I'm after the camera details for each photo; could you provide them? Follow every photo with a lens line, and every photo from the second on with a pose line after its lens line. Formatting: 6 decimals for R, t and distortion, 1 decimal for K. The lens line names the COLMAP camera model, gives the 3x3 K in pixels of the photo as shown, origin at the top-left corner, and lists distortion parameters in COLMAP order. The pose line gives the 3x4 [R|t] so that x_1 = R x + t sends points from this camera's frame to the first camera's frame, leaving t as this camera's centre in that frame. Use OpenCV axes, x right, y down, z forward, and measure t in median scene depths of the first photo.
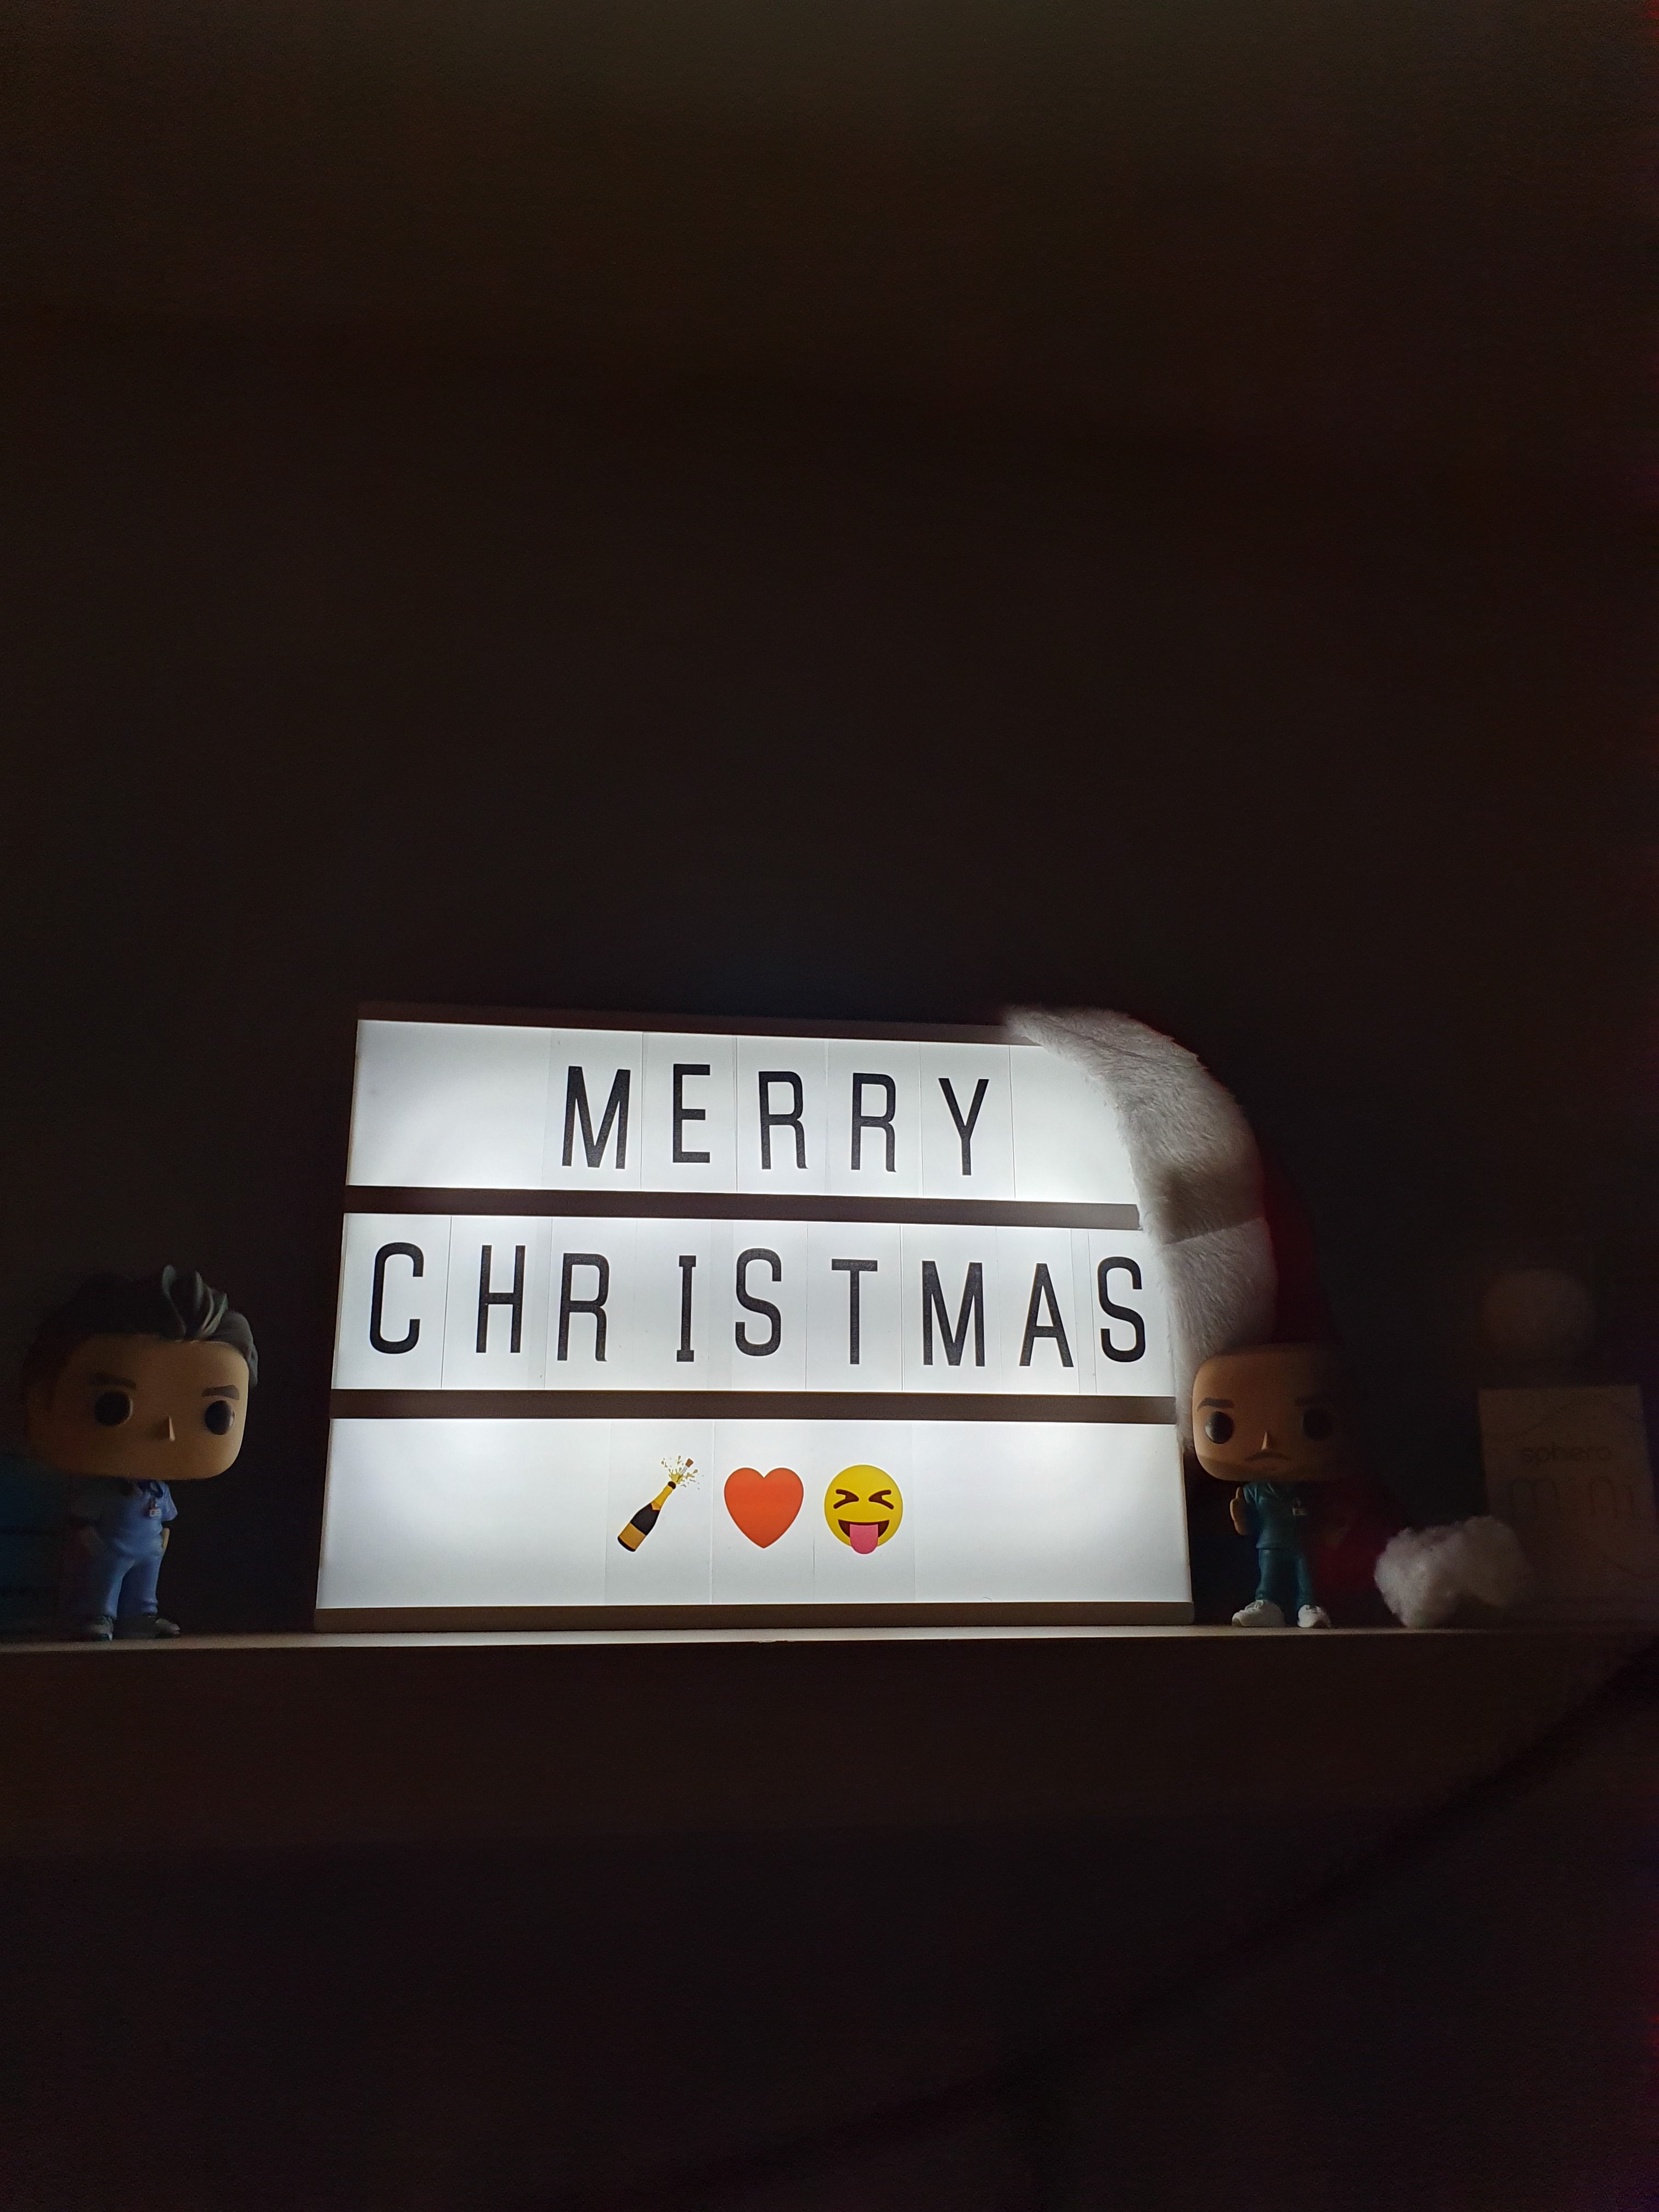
lens RADIAL K [[1680.0, 0, 829.5], [0, 1680.0, 1106.0], [0, 0, 1]] dist [-0.001822, 0.000640]
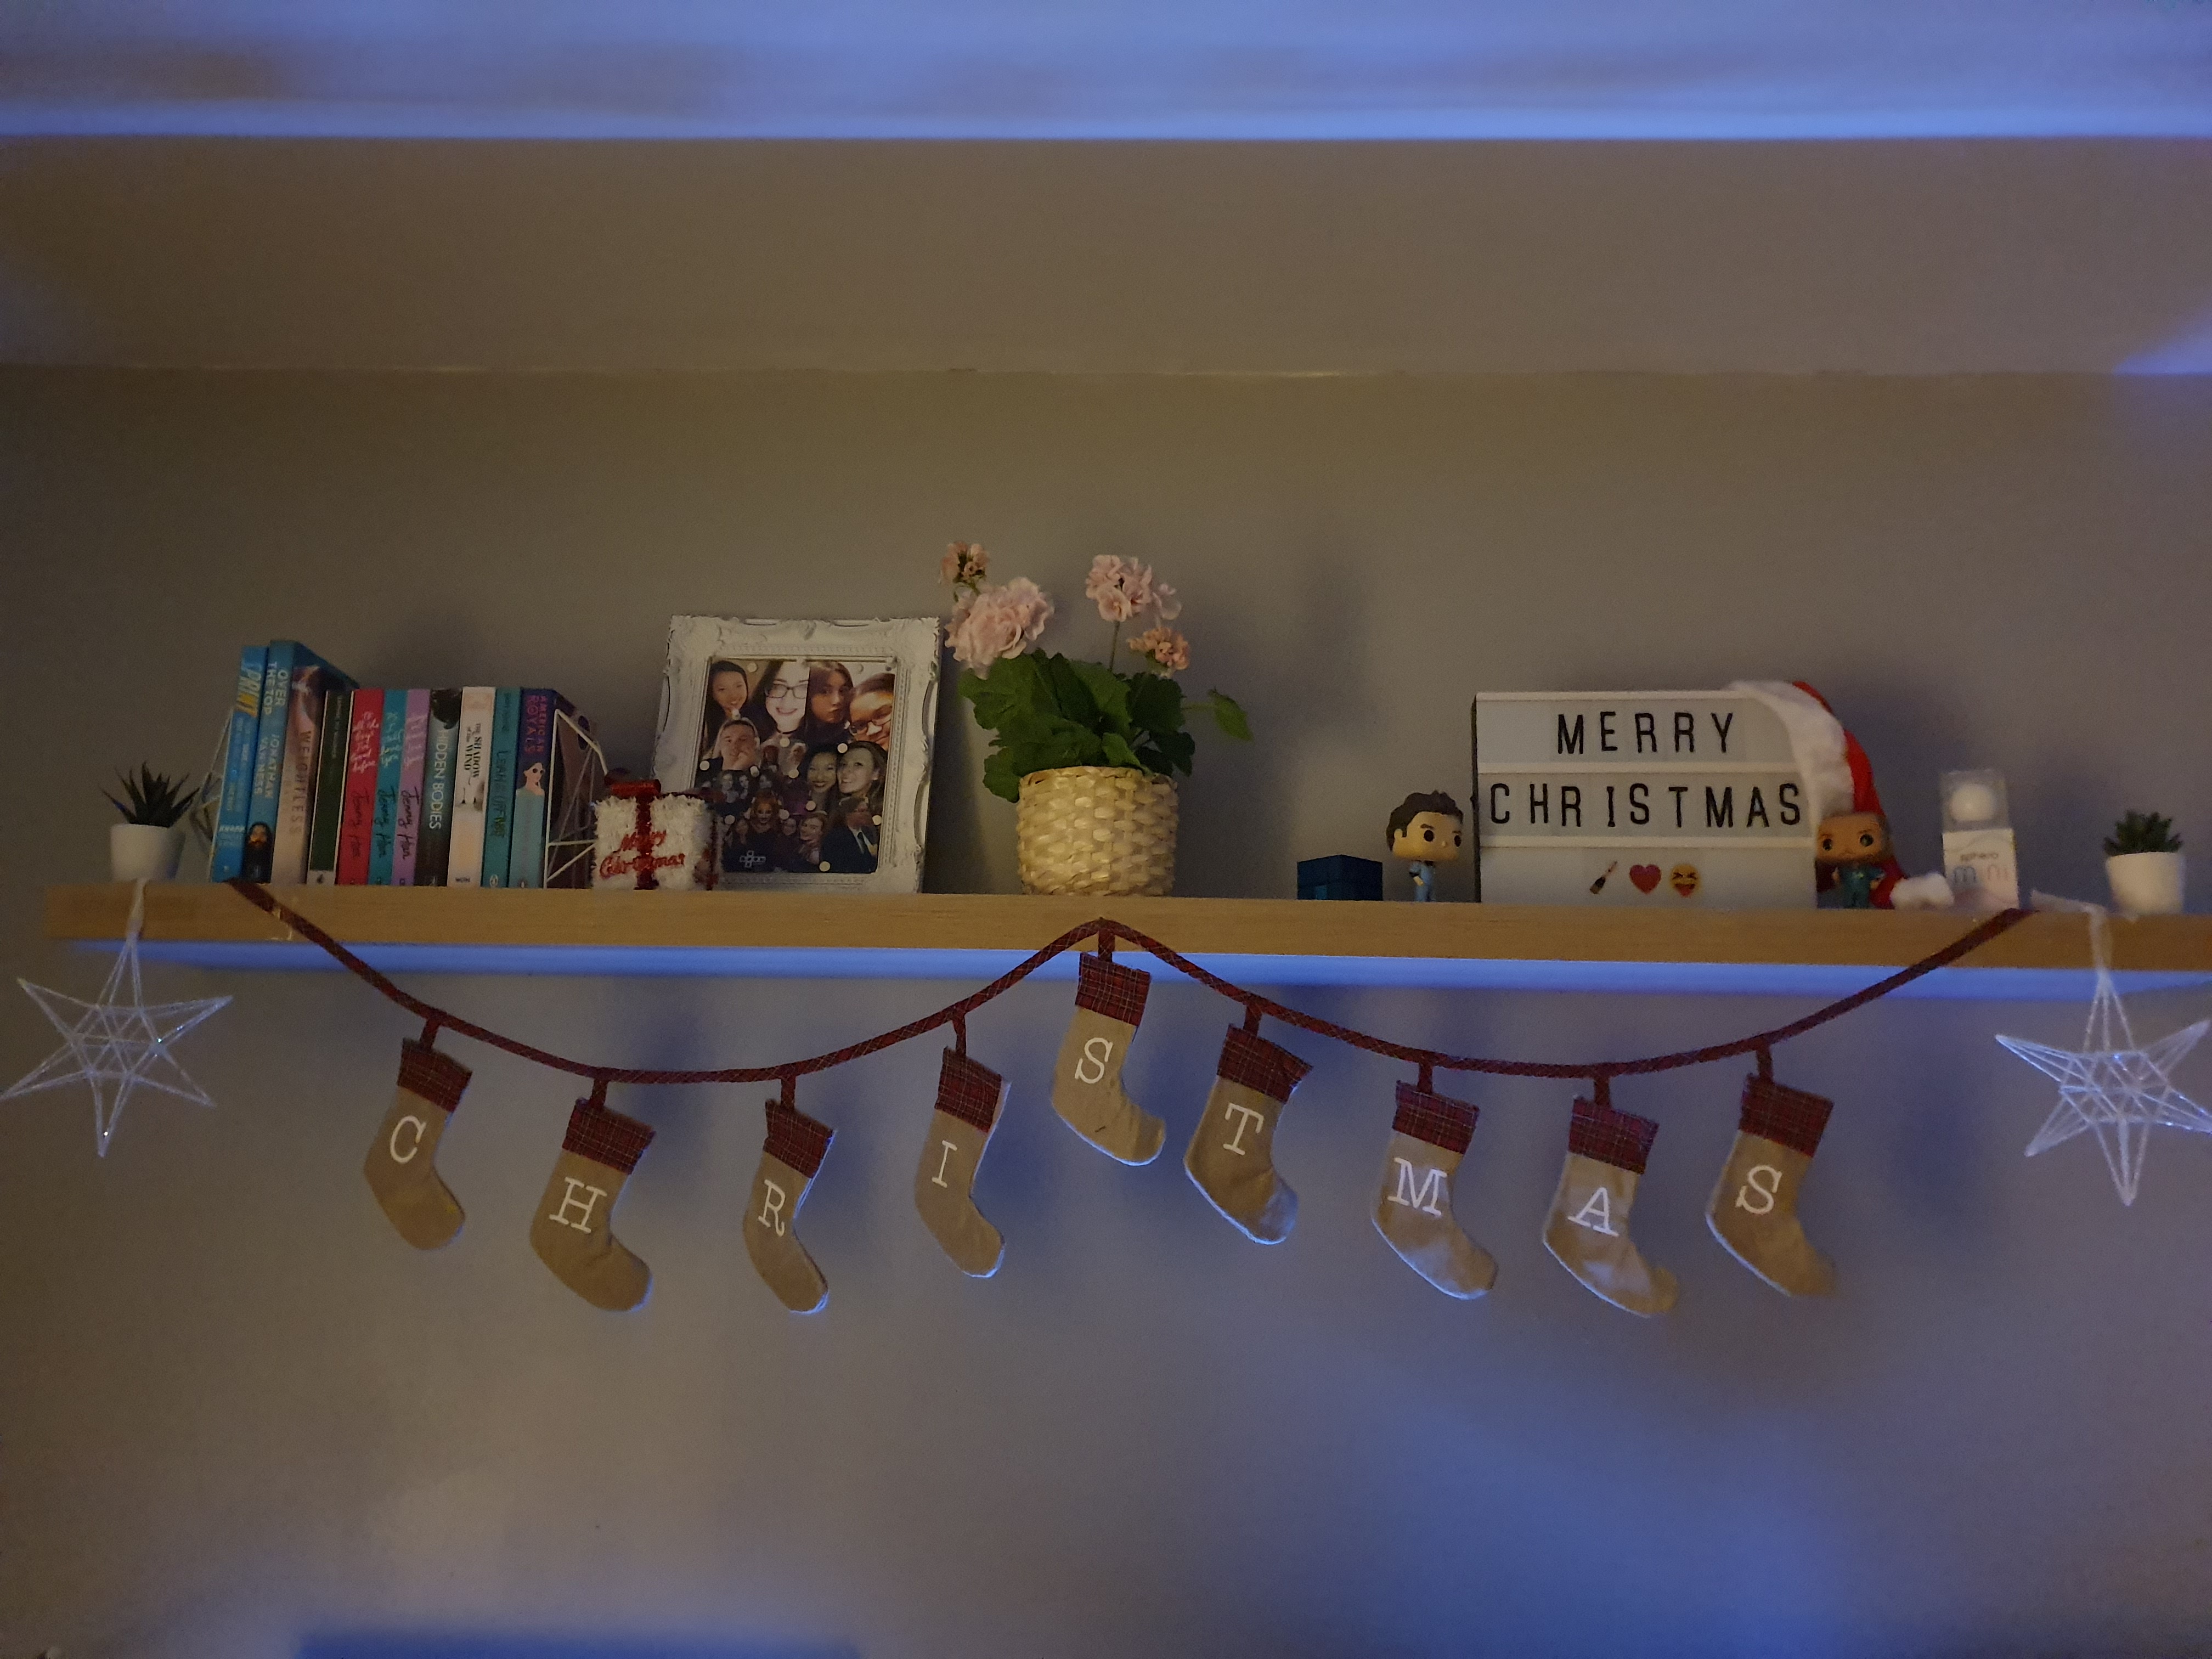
lens RADIAL K [[1680.0, 0, 1107.8], [0, 1680.0, 870.0], [0, 0, 1]] dist [-0.001822, 0.000640]
pose [[0.972089, -0.013844, -0.234205, -0.231607], [0.030858, 0.997130, 0.069136, 0.014624], [0.232576, -0.074434, 0.969726, -1.687170]]
